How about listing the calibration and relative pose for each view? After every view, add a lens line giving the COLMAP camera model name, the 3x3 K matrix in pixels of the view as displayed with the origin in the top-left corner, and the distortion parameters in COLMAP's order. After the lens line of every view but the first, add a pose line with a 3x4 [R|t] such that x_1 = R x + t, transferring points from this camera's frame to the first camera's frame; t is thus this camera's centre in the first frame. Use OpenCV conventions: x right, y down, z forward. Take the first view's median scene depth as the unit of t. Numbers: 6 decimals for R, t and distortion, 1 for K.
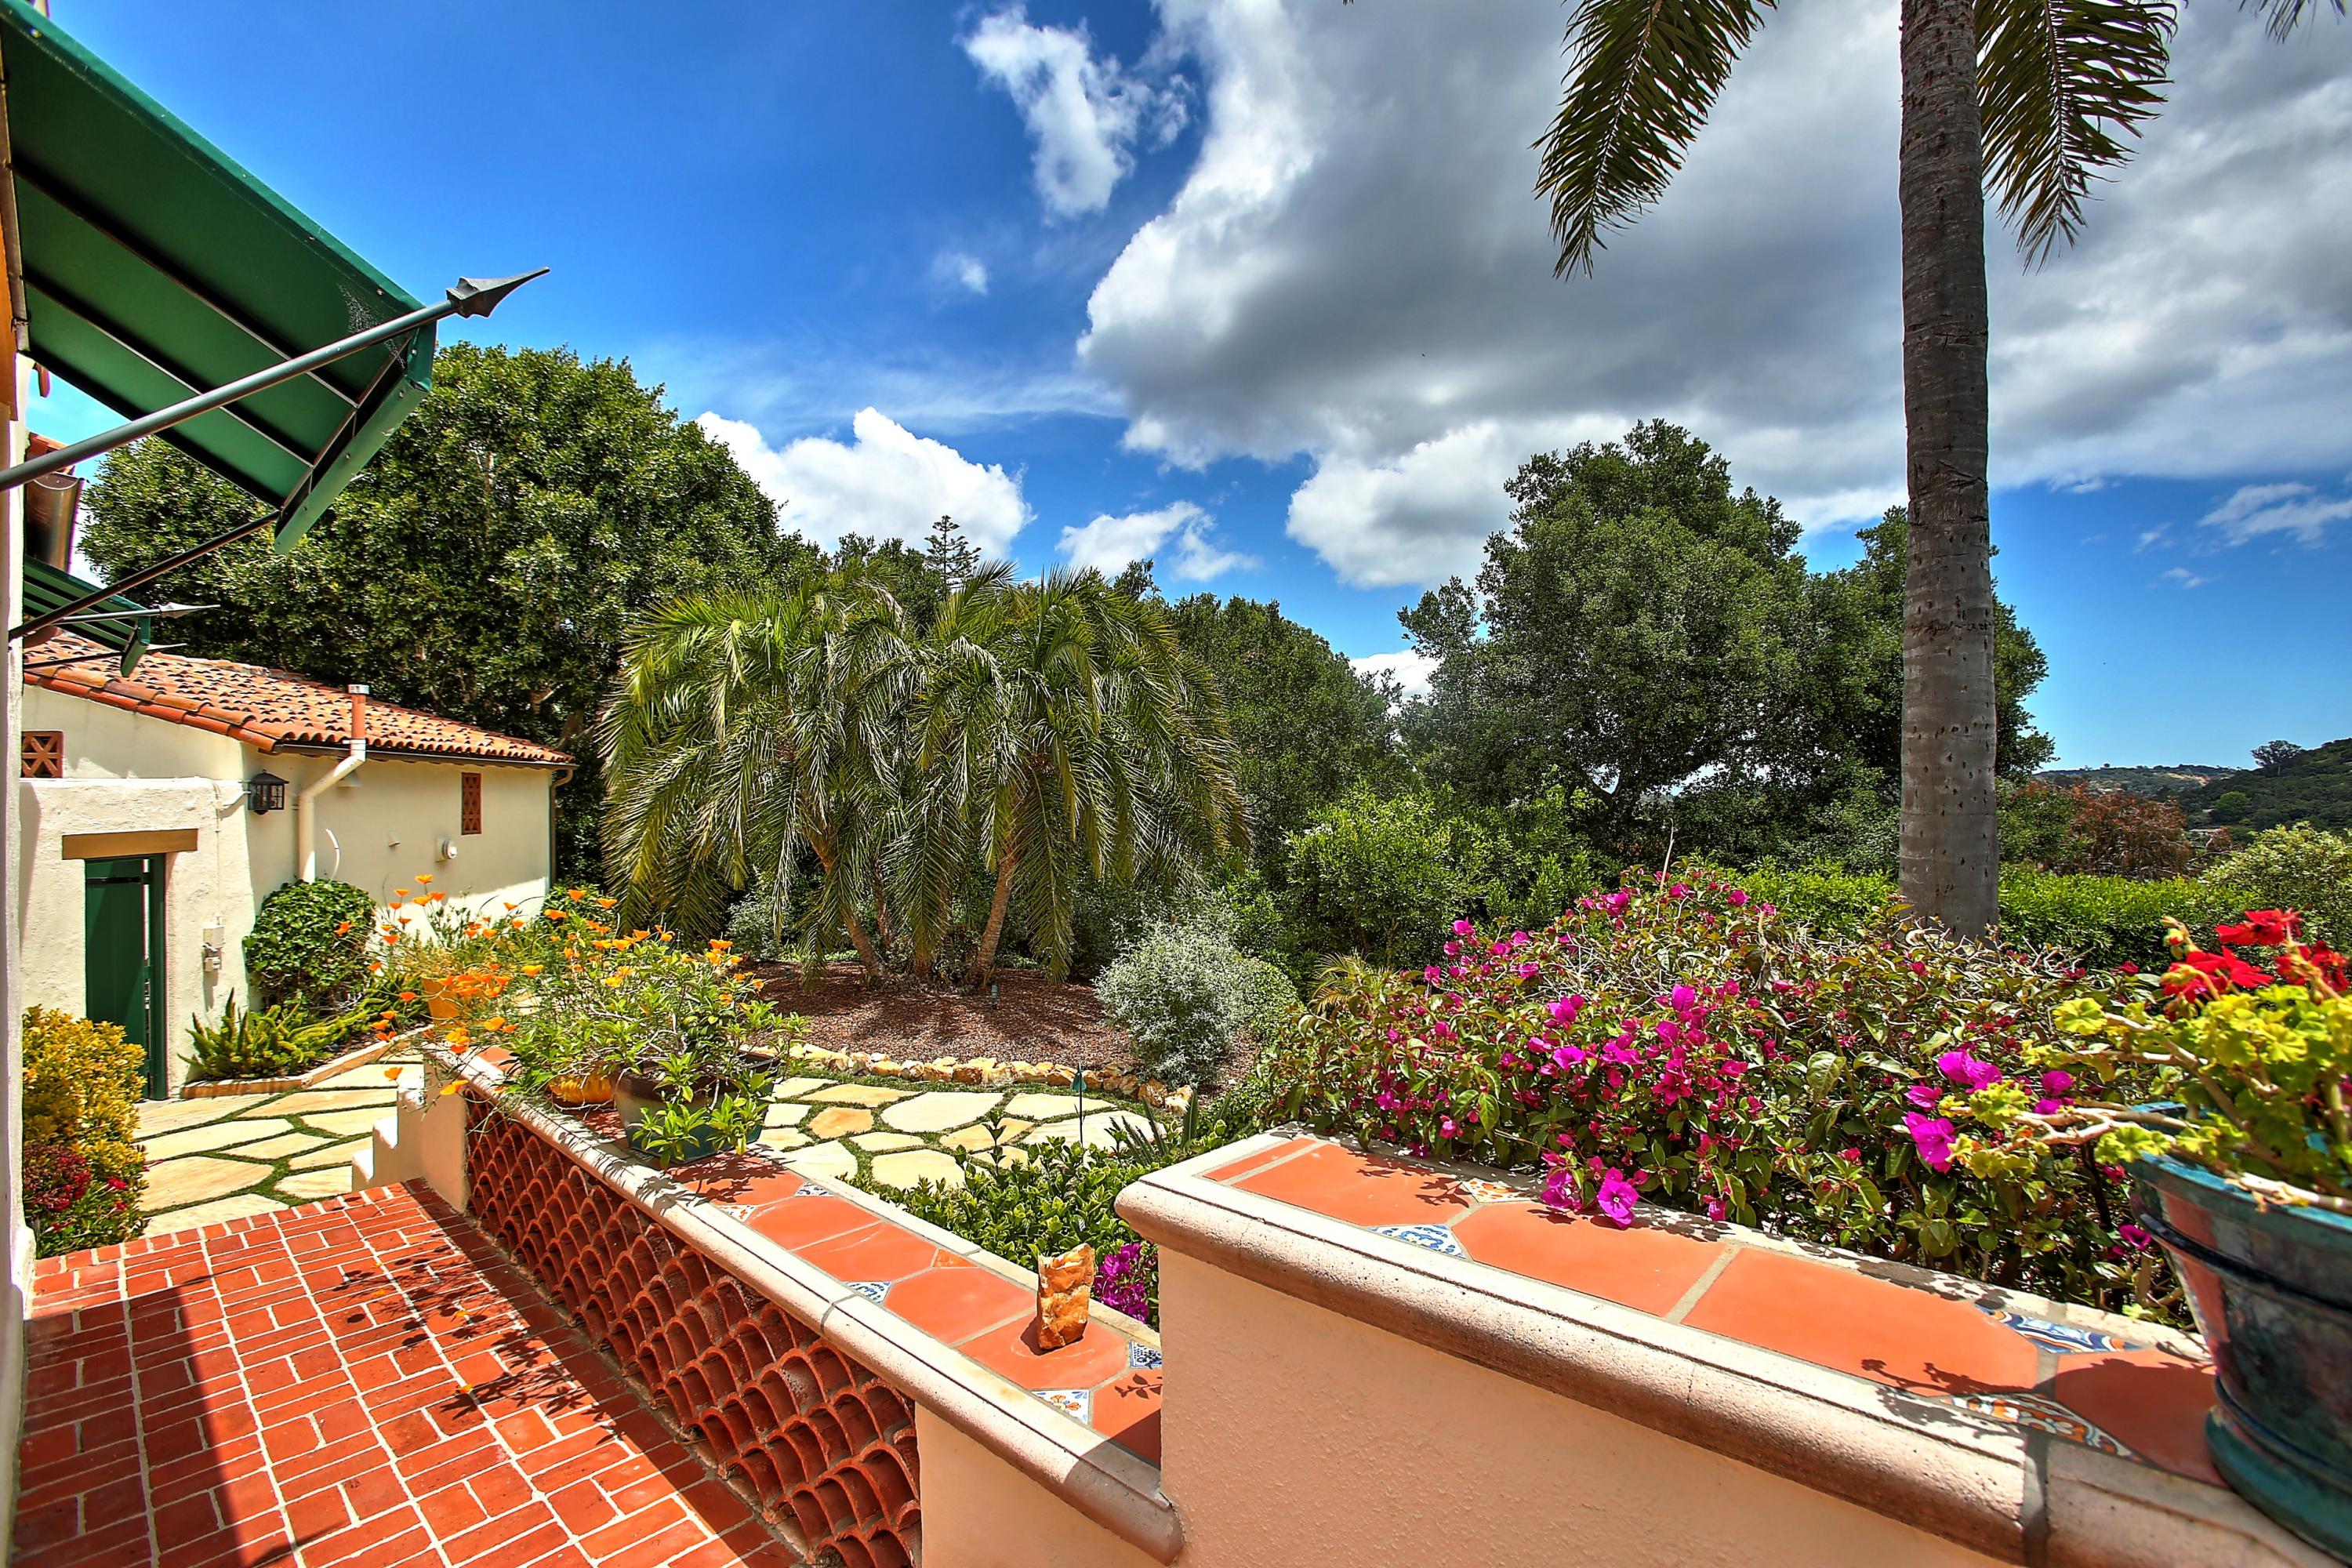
lens RADIAL K [[1075.3, 0, 1176.0], [0, 1075.3, 784.0], [0, 0, 1]] dist [-0.035902, 0.001151]
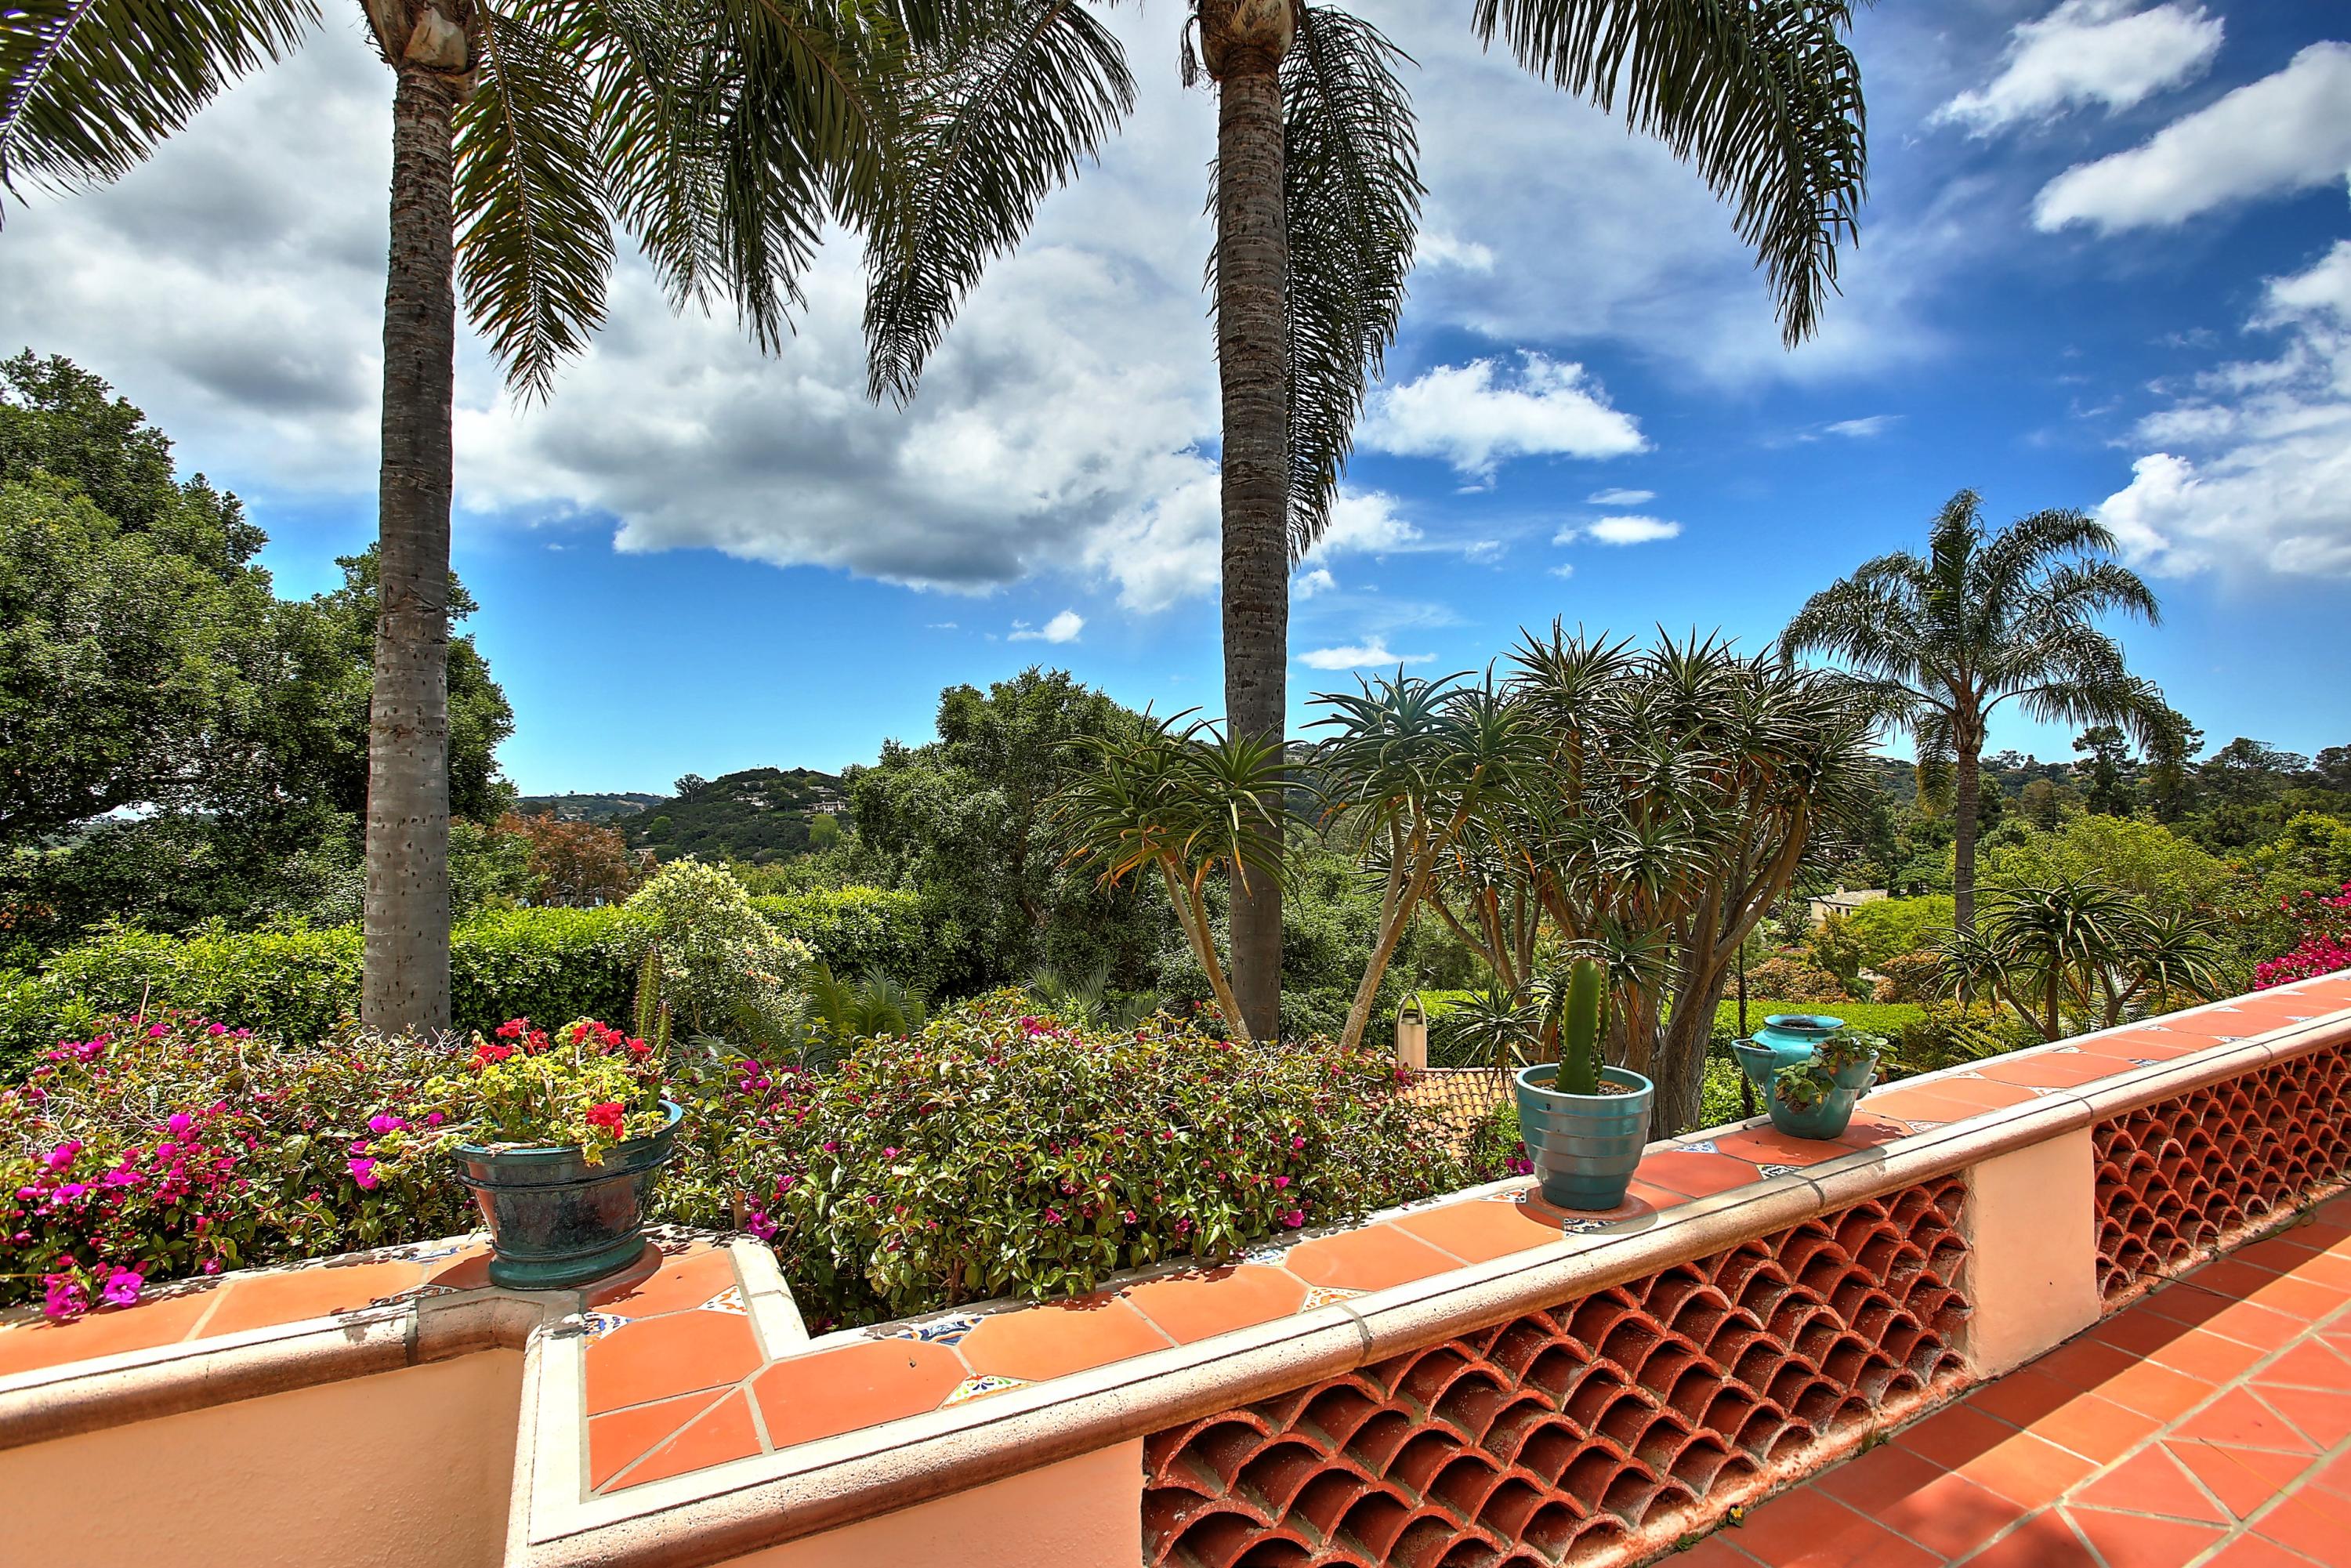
lens RADIAL K [[1119.4, 0, 1175.5], [0, 1119.4, 784.0], [0, 0, 1]] dist [-0.064571, 0.029461]
pose [[0.330803, 0.025615, 0.943352, -0.111036], [0.008076, 0.999518, -0.029972, -0.048061], [-0.943665, 0.017533, 0.330437, -0.176869]]
